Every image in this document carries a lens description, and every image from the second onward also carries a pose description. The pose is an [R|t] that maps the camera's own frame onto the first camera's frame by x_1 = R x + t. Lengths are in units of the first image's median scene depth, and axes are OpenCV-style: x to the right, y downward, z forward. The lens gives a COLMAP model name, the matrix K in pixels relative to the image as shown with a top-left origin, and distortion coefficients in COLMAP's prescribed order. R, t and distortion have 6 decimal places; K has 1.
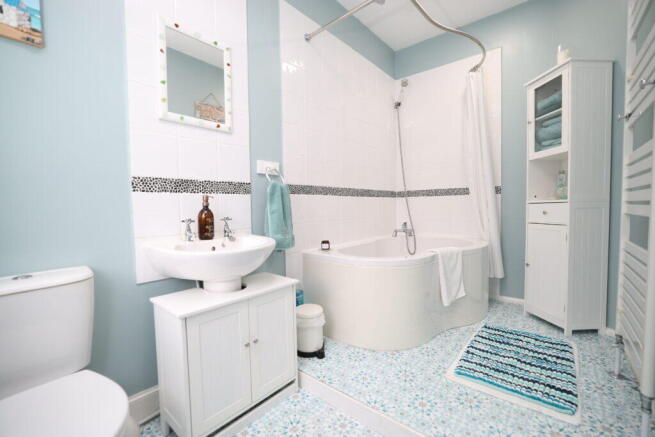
lens RADIAL K [[275.8, 0, 327.5], [0, 275.8, 213.2], [0, 0, 1]] dist [-0.020774, 0.000597]
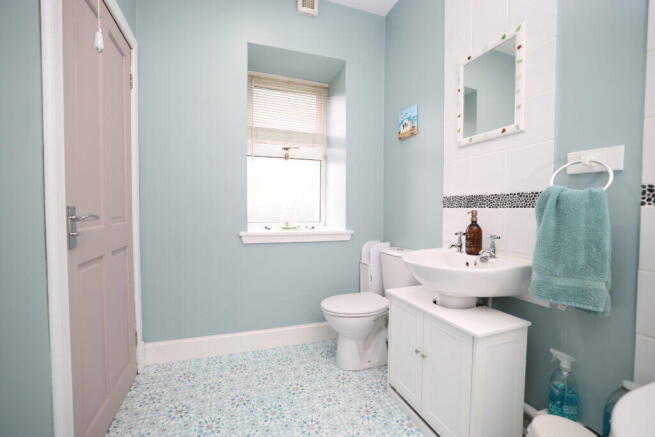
lens RADIAL K [[275.8, 0, 326.0], [0, 275.8, 220.4], [0, 0, 1]] dist [-0.020774, 0.000597]
pose [[-0.499396, 0.029809, -0.865861, 0.679654], [-0.046861, 0.997016, 0.061352, -0.063717], [0.865106, 0.071214, -0.496508, 1.021753]]
